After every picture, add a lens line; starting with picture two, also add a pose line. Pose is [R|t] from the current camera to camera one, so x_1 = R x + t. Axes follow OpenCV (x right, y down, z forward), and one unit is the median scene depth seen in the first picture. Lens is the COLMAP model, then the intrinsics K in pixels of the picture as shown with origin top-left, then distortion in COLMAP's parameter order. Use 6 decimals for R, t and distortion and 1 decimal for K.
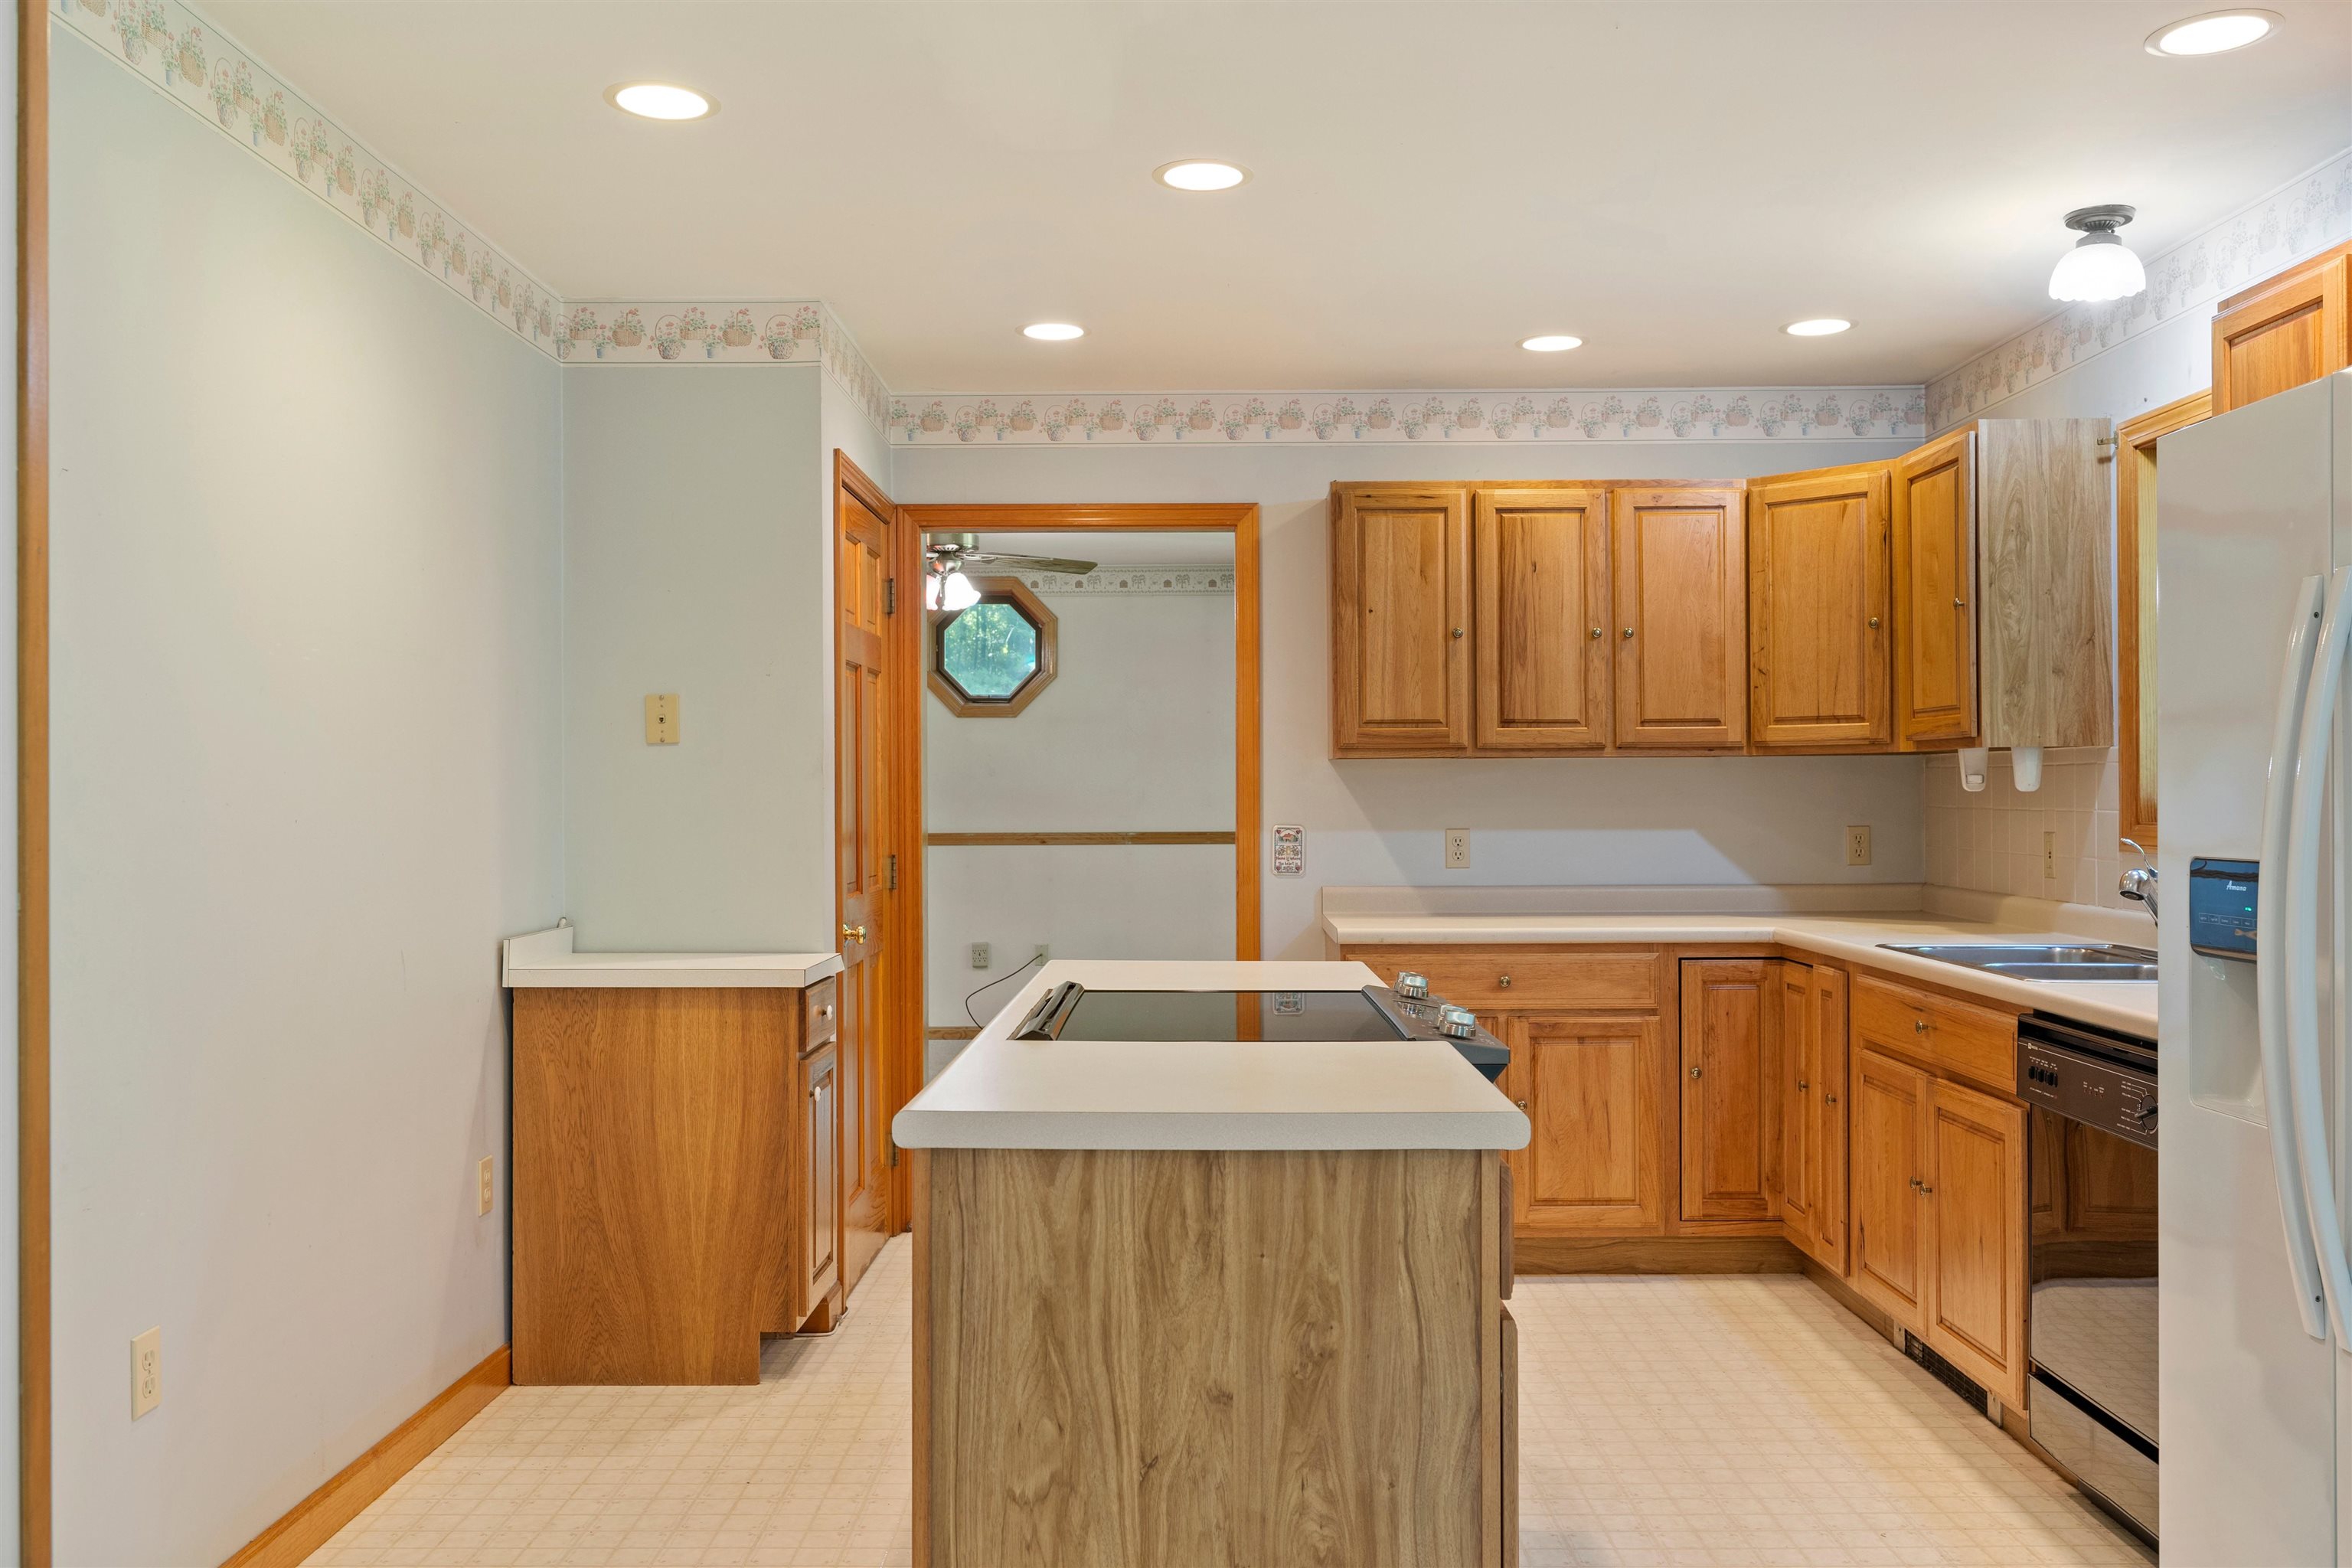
lens RADIAL K [[1923.7, 0, 1176.0], [0, 1923.7, 784.0], [0, 0, 1]] dist [0.000393, 0.005829]
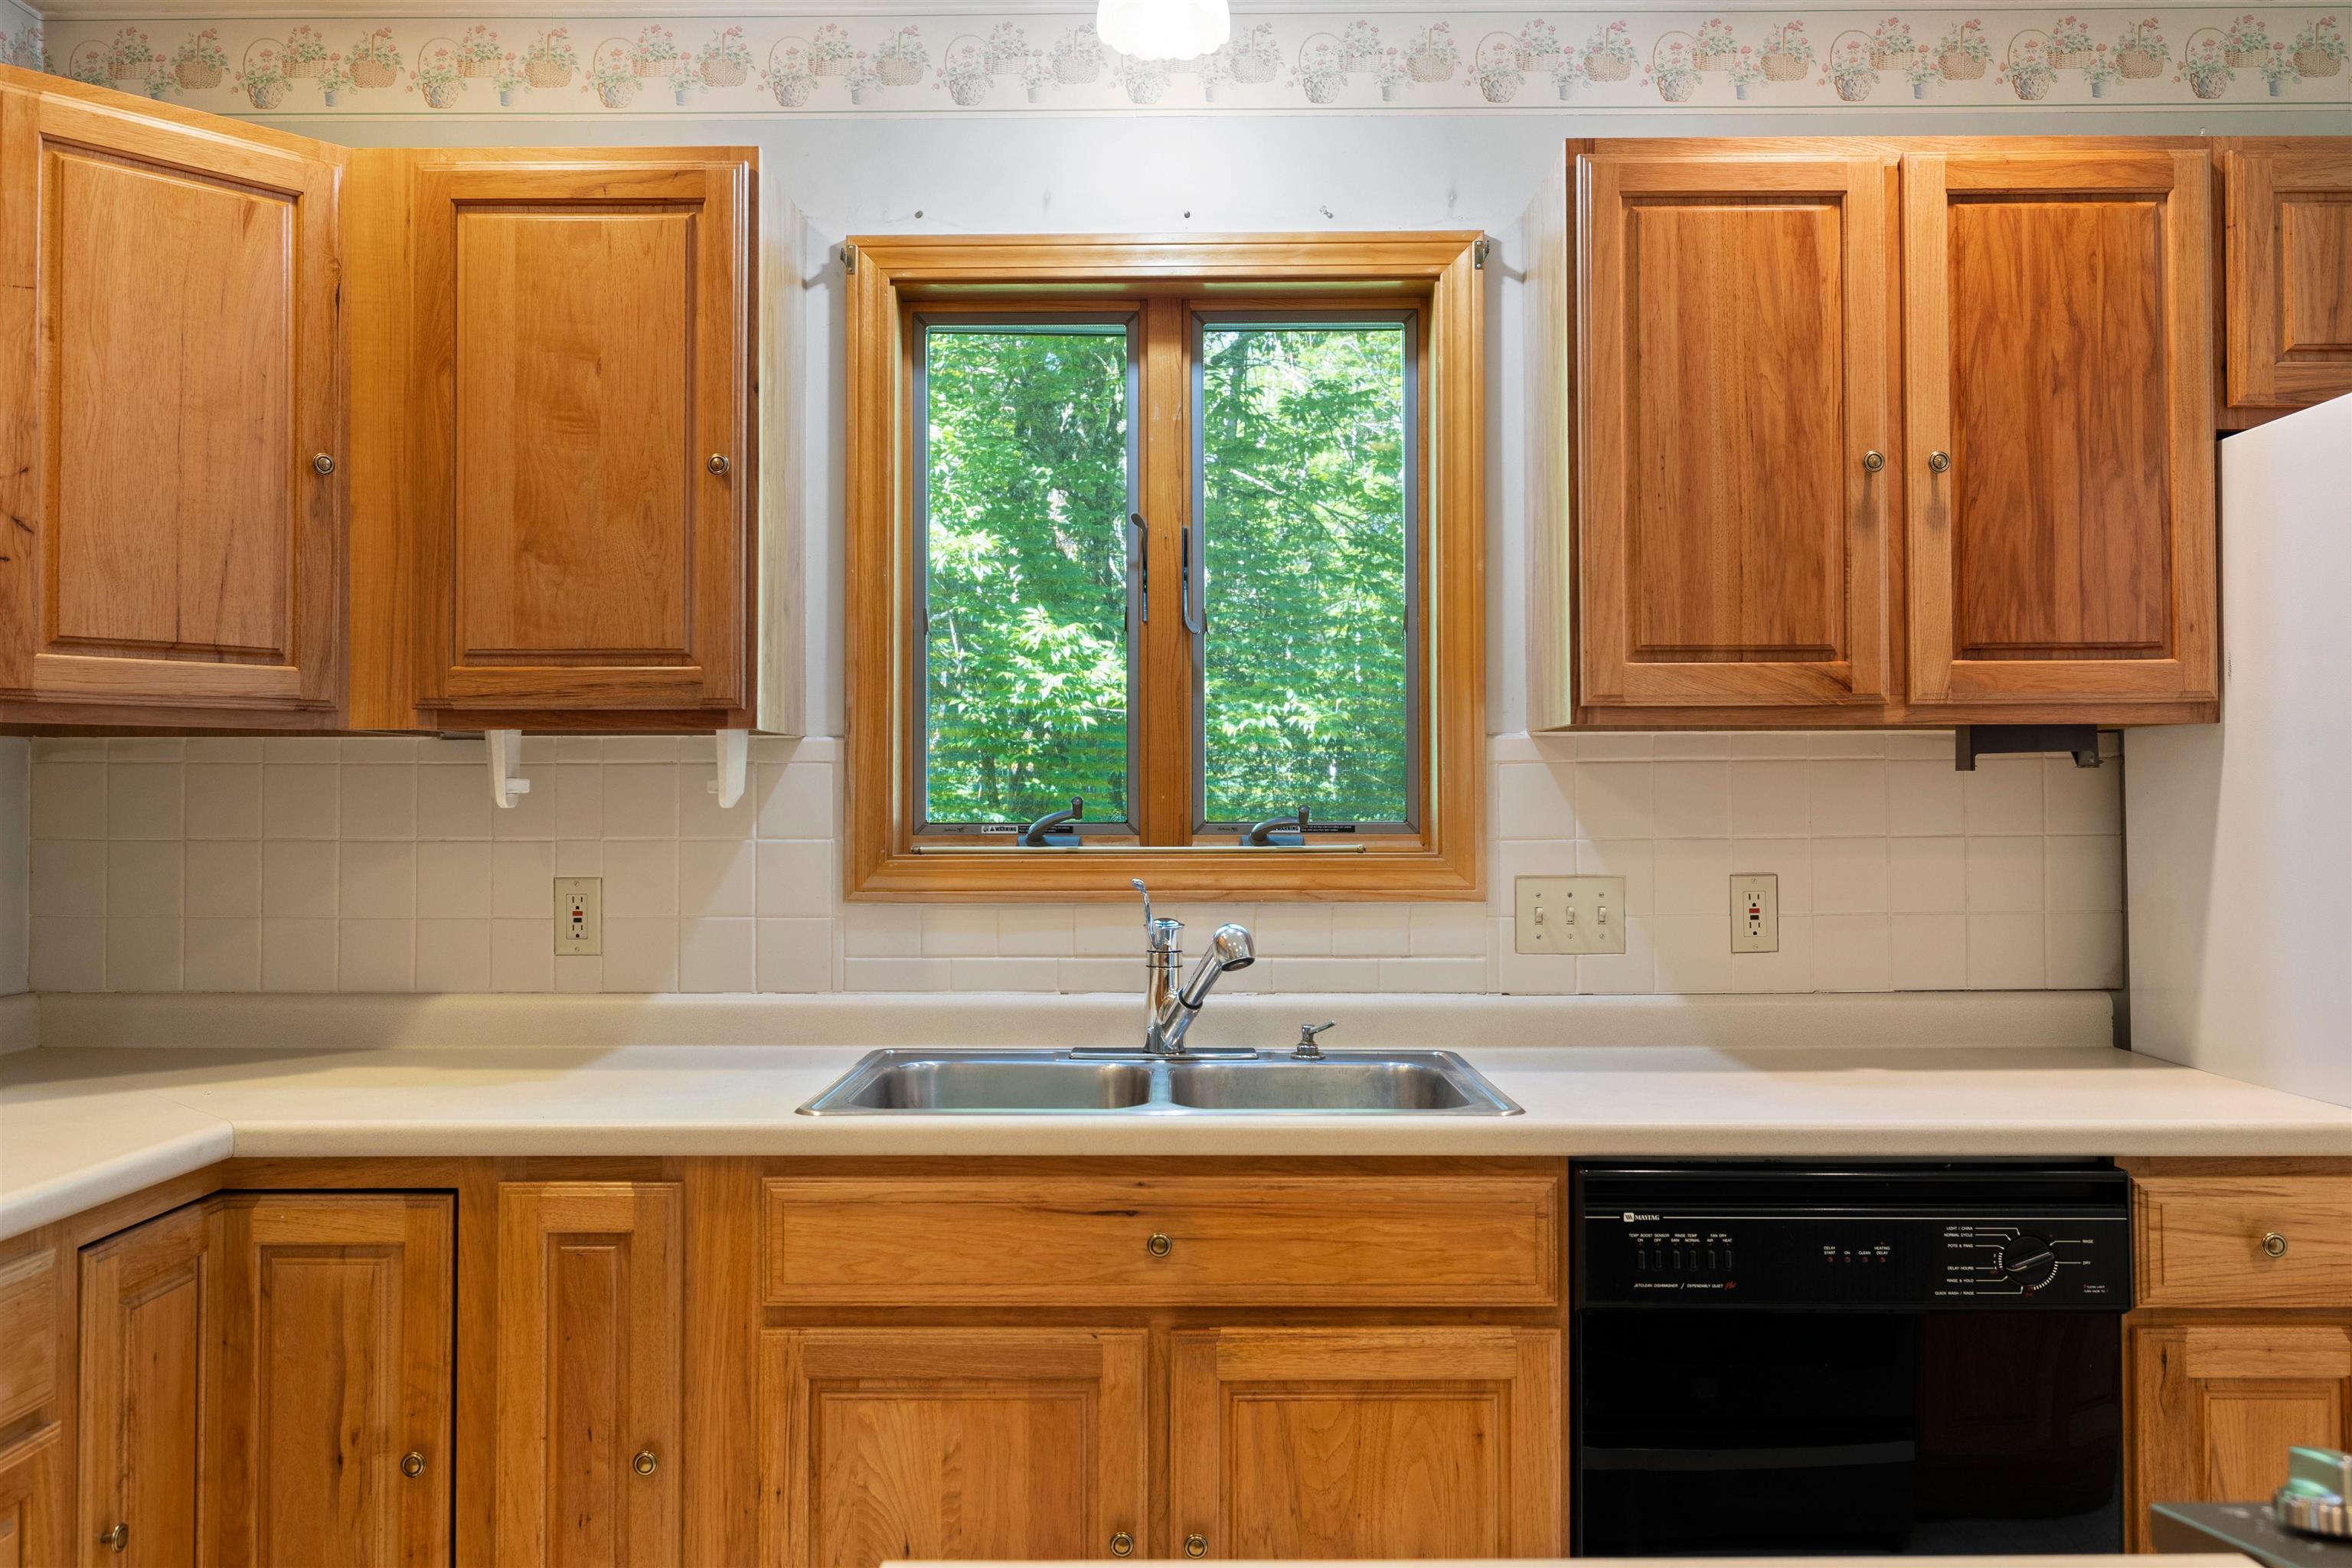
lens RADIAL K [[1793.5, 0, 1154.6], [0, 1793.5, 776.7], [0, 0, 1]] dist [-0.003559, 0.001630]
pose [[-0.000732, 0.020129, 0.999797, -0.093309], [-0.002553, 0.999794, -0.020131, 0.004531], [-0.999996, -0.002568, -0.000680, 0.800493]]
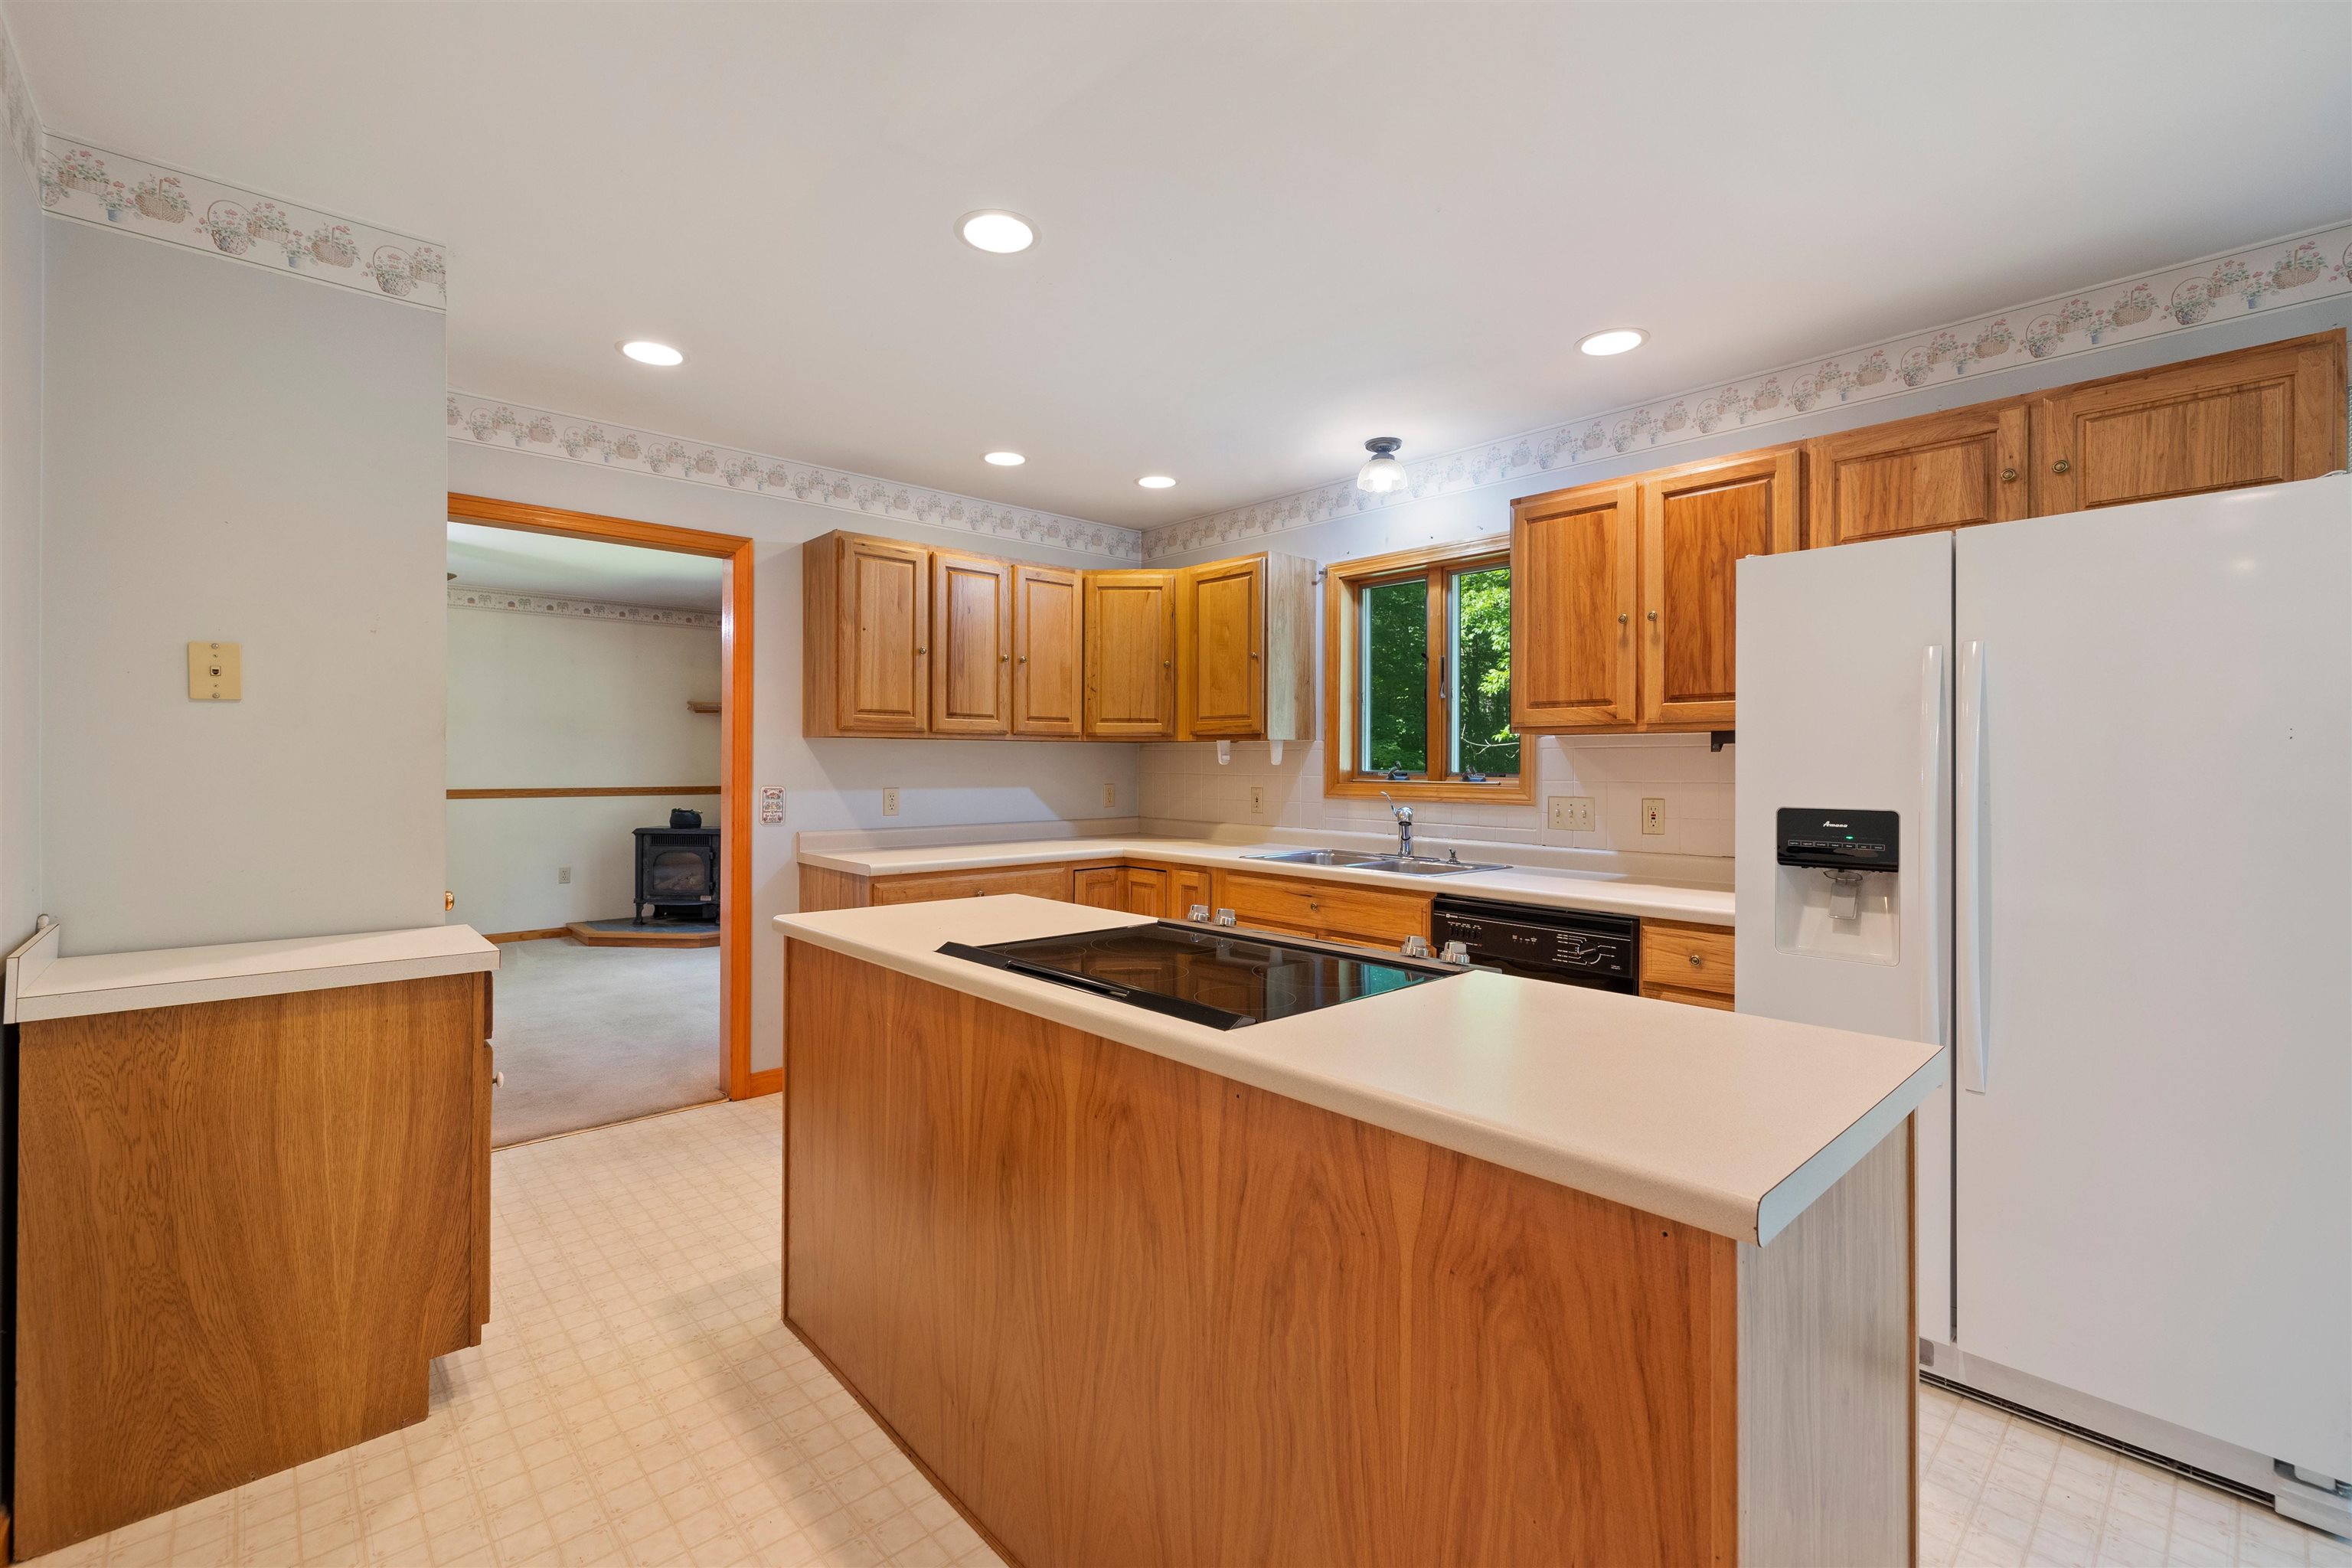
lens RADIAL K [[998.9, 0, 1155.4], [0, 998.9, 762.8], [0, 0, 1]] dist [0.000080, -0.000065]
pose [[0.739035, 0.007364, 0.673626, -0.238864], [-0.011069, 0.999938, 0.001213, 0.001710], [-0.673576, -0.008352, 0.739071, 0.363119]]
